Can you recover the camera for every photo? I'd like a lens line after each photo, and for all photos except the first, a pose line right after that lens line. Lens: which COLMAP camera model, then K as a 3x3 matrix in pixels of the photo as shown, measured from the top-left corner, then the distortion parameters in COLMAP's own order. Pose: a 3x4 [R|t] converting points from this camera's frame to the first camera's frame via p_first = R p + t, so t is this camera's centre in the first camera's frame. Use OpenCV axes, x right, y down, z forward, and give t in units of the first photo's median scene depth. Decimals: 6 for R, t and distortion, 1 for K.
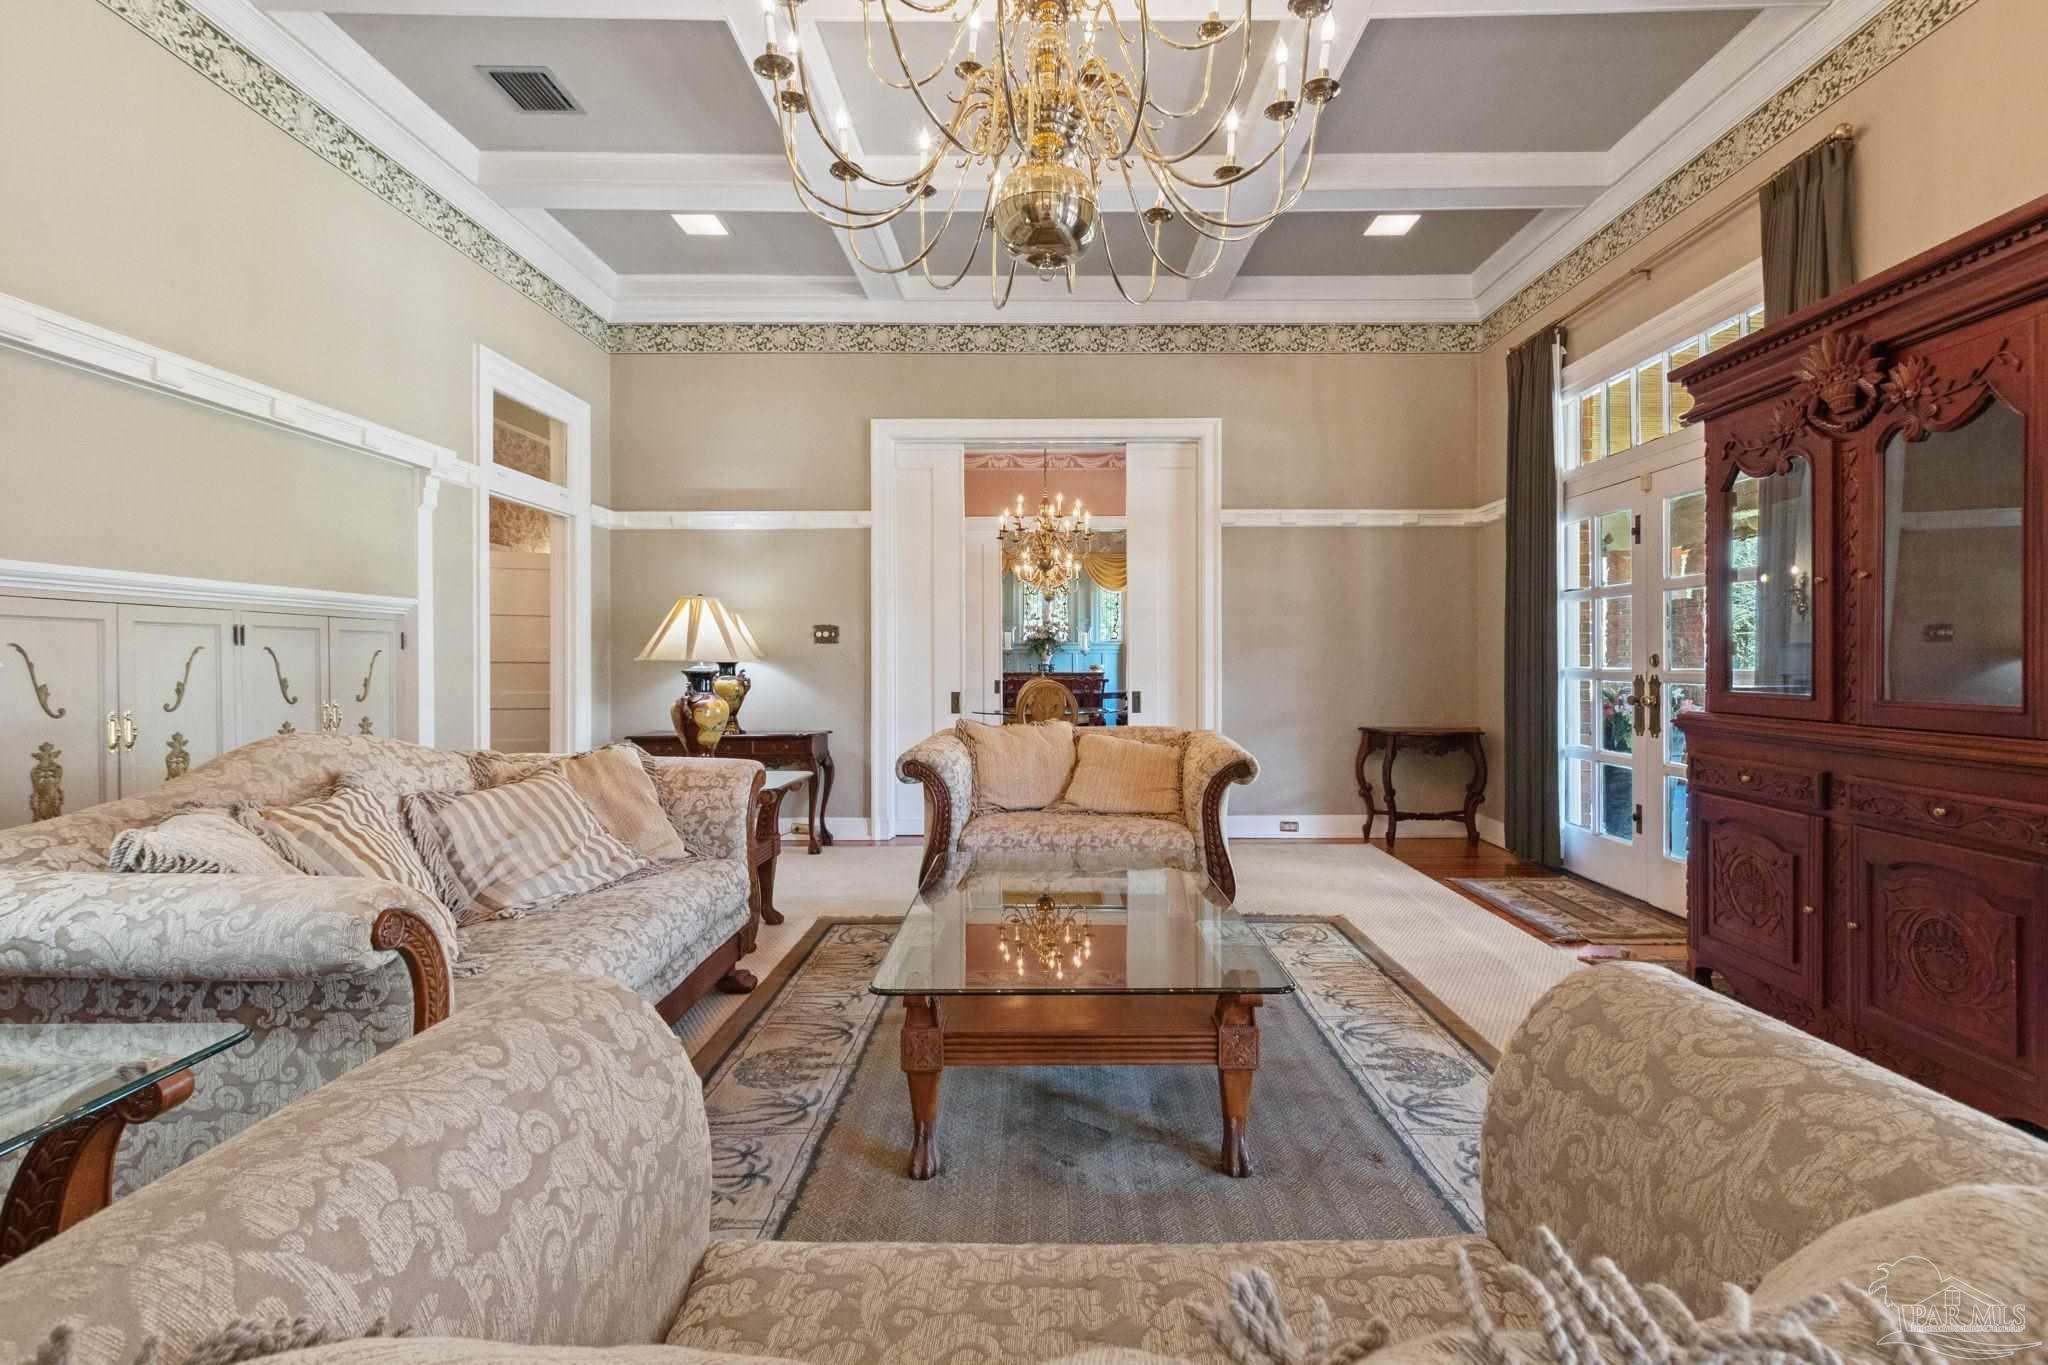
lens RADIAL K [[948.2, 0, 1029.9], [0, 948.2, 661.6], [0, 0, 1]] dist [0.001597, -0.000202]
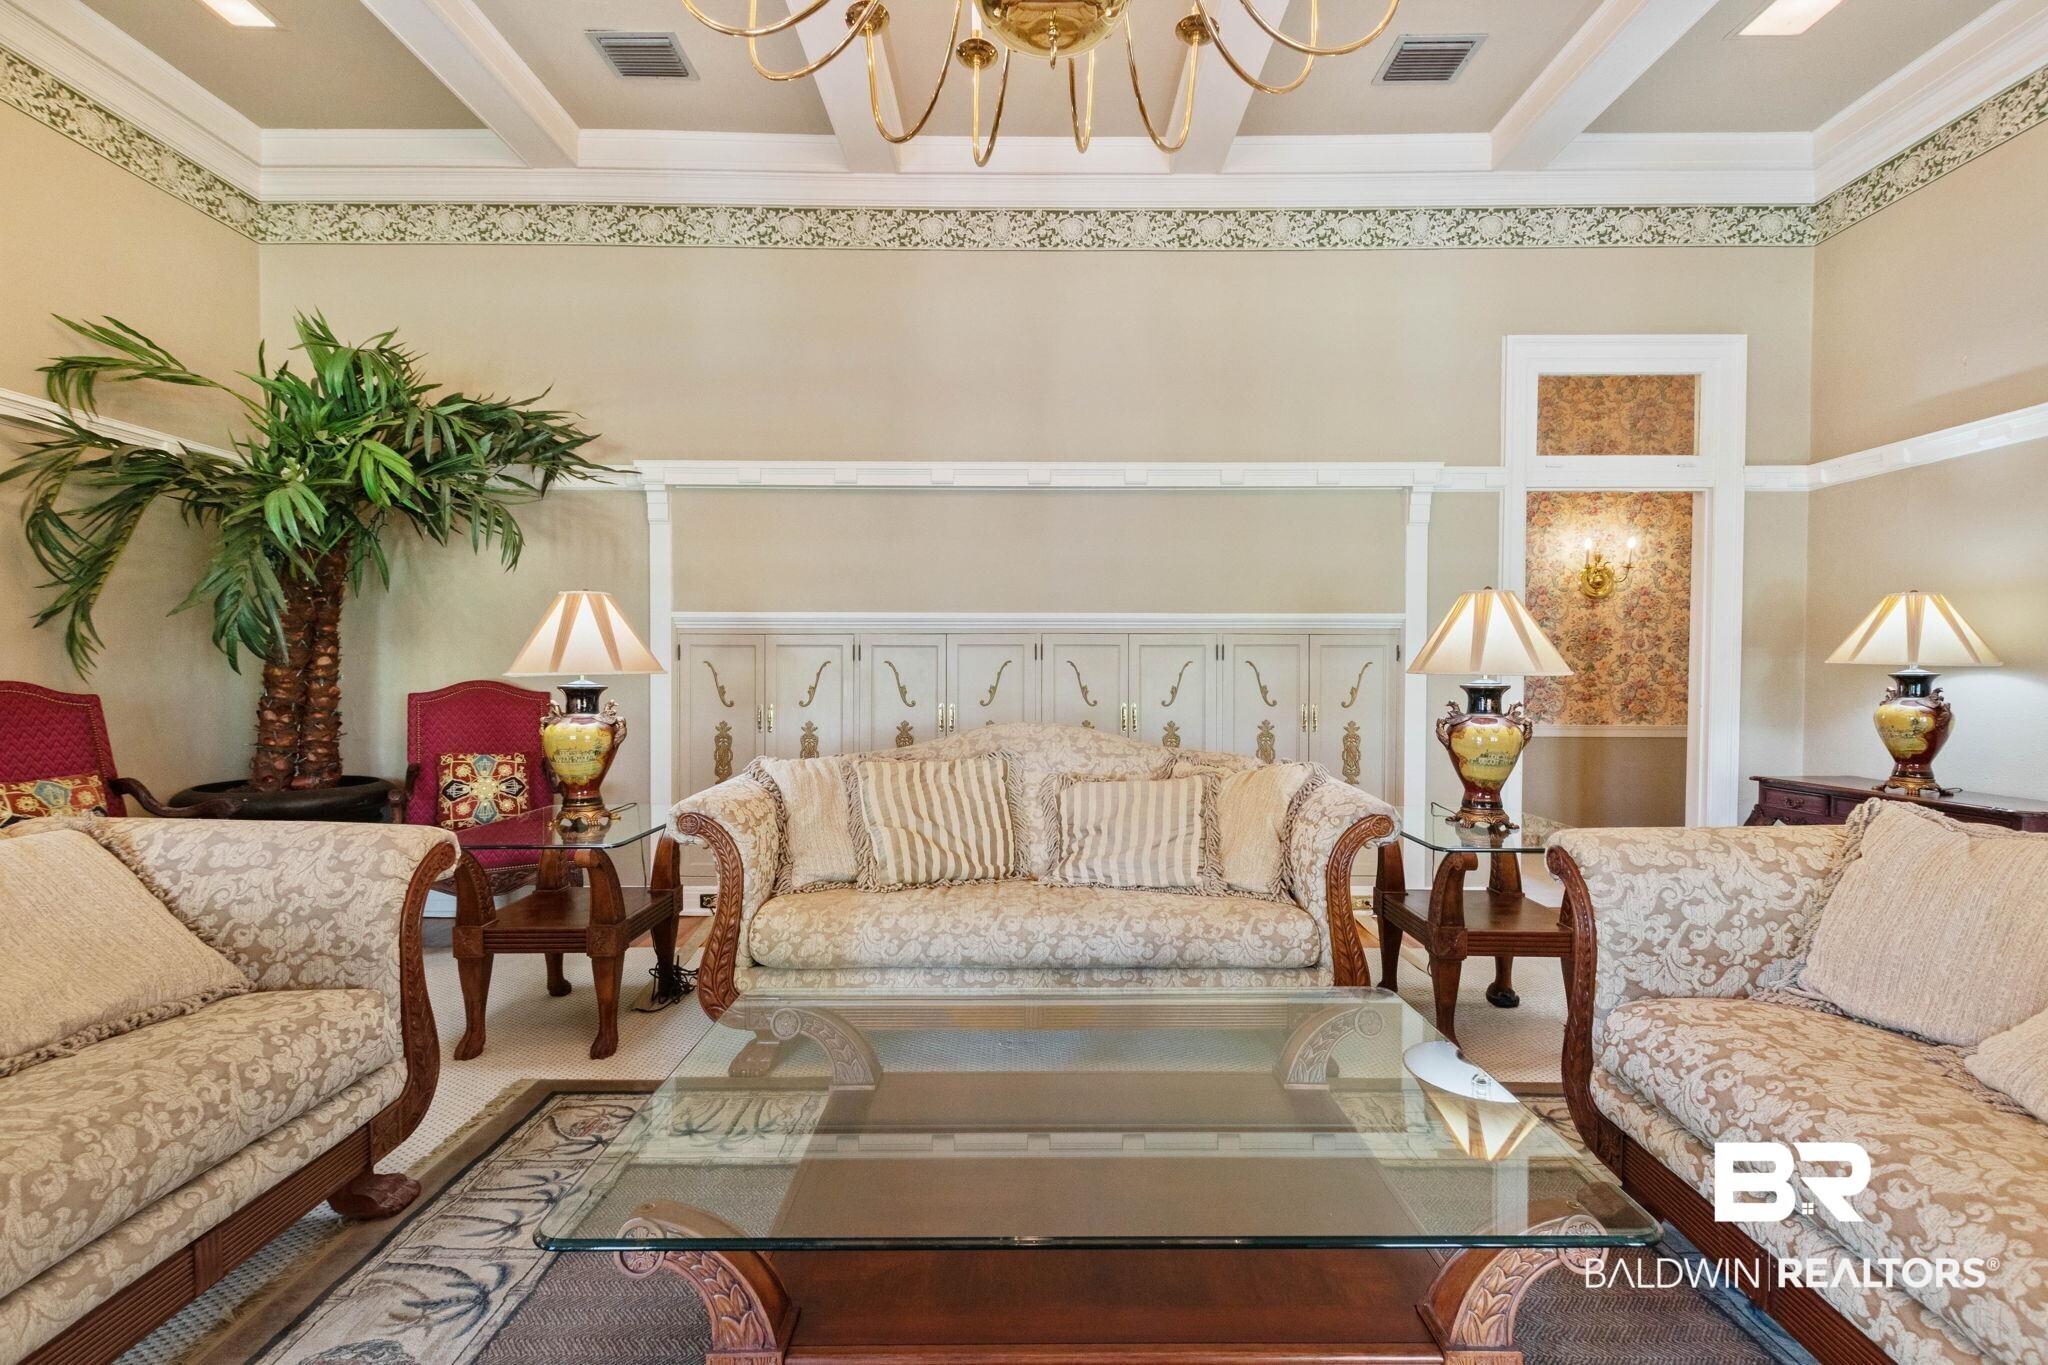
lens RADIAL K [[937.2, 0, 1040.4], [0, 937.2, 683.6], [0, 0, 1]] dist [0.002532, -0.000156]
pose [[0.005330, 0.015219, -0.999870, 0.417157], [-0.003499, 0.999878, 0.015201, -0.002591], [0.999980, 0.003418, 0.005383, 0.633564]]
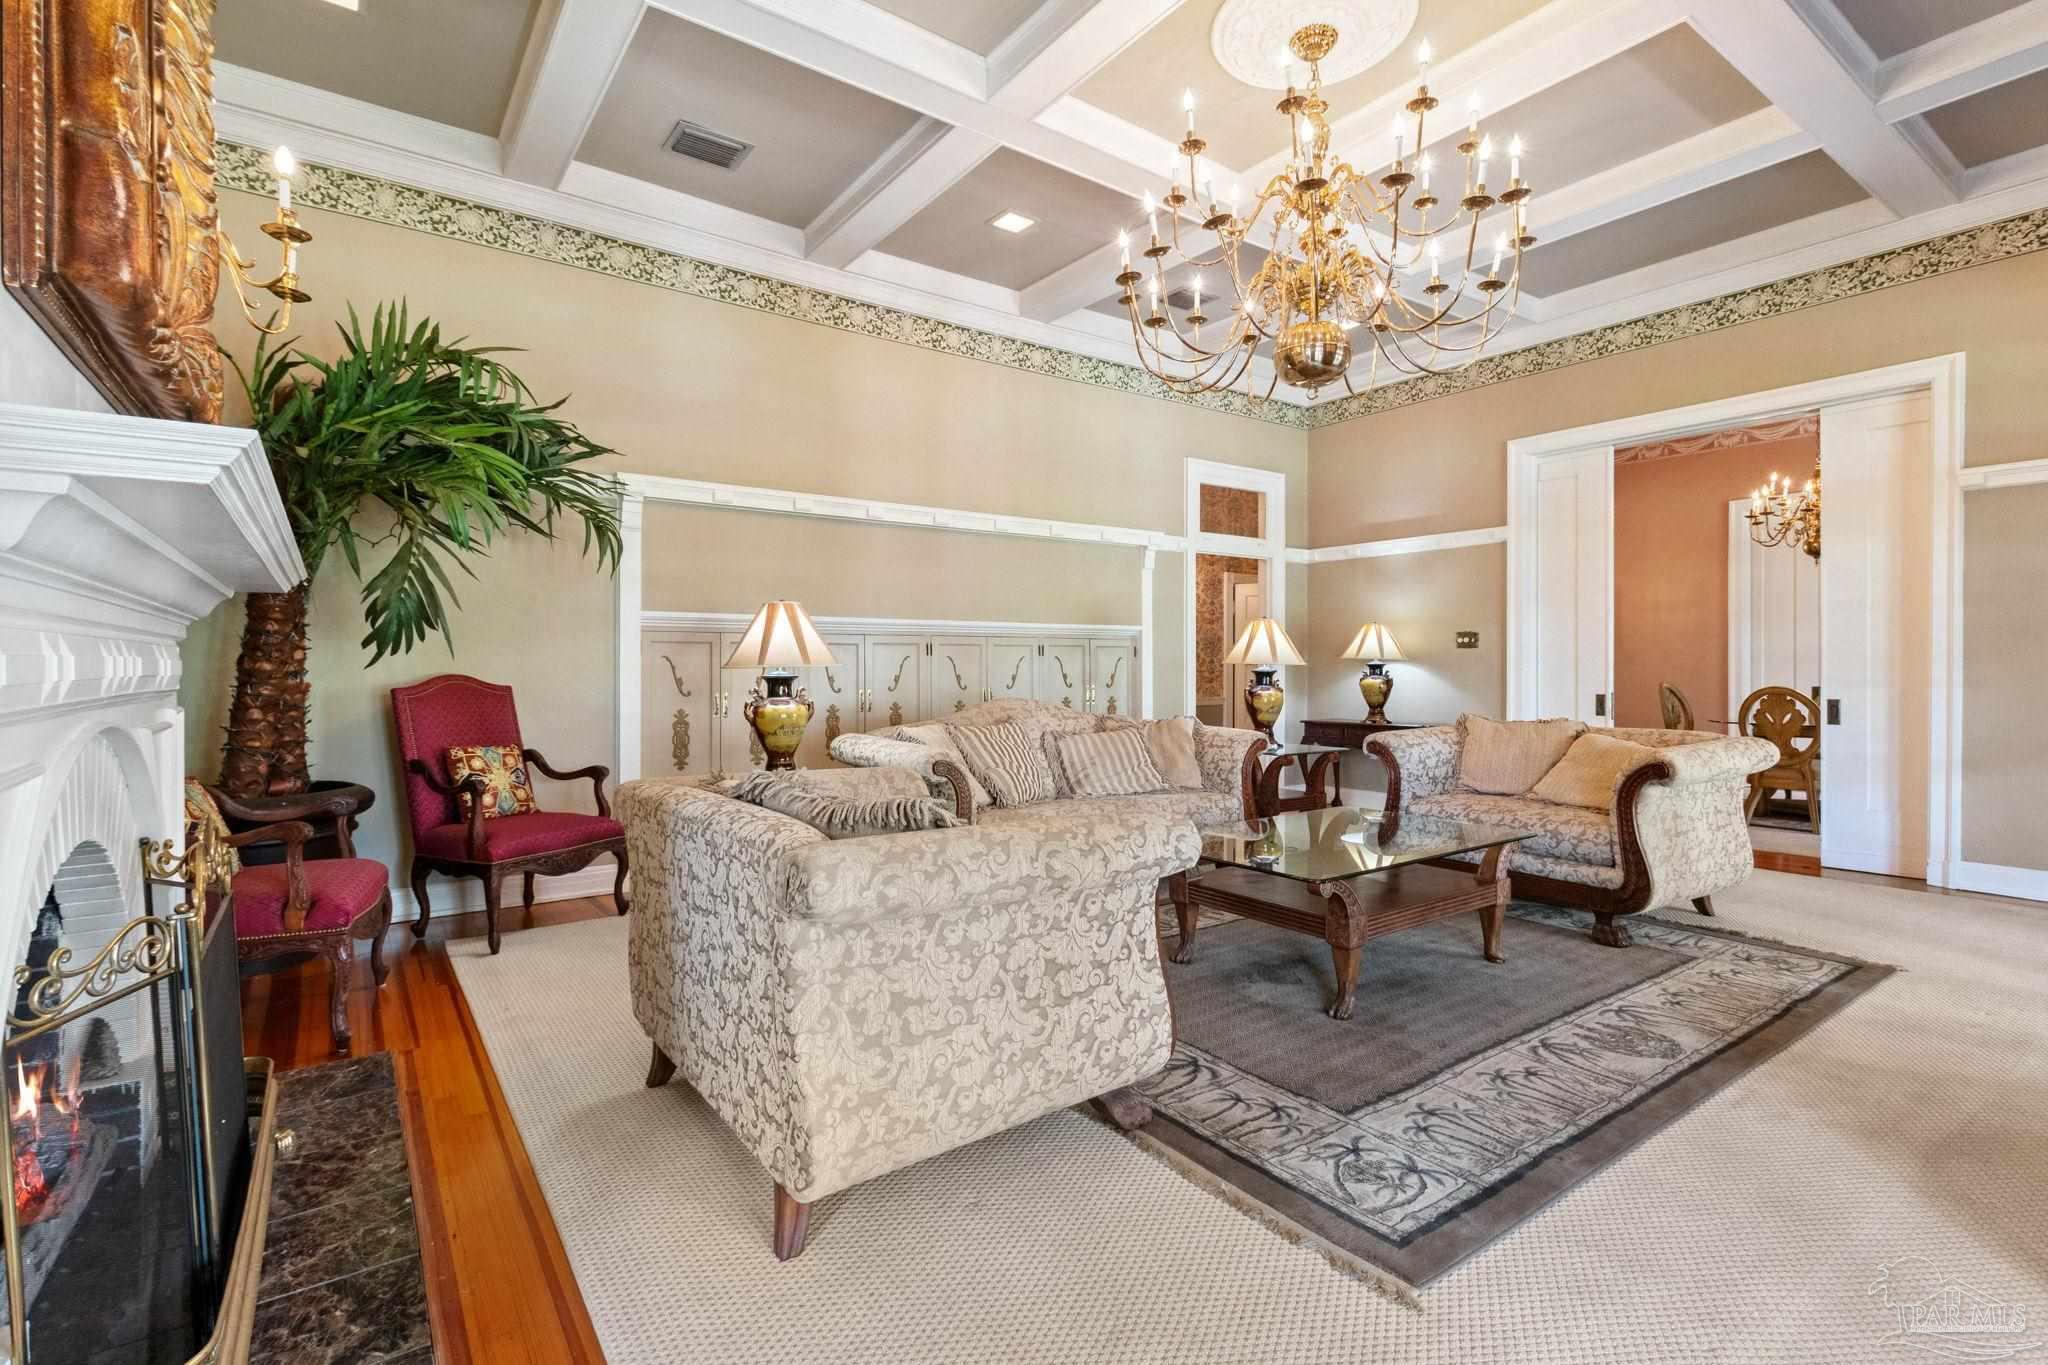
lens RADIAL K [[948.2, 0, 1029.9], [0, 948.2, 661.6], [0, 0, 1]] dist [0.001597, -0.000202]
pose [[0.586479, -0.002839, -0.809960, 0.606946], [-0.000174, 0.999993, -0.003631, 0.001354], [0.809965, 0.002270, 0.586474, -0.124231]]
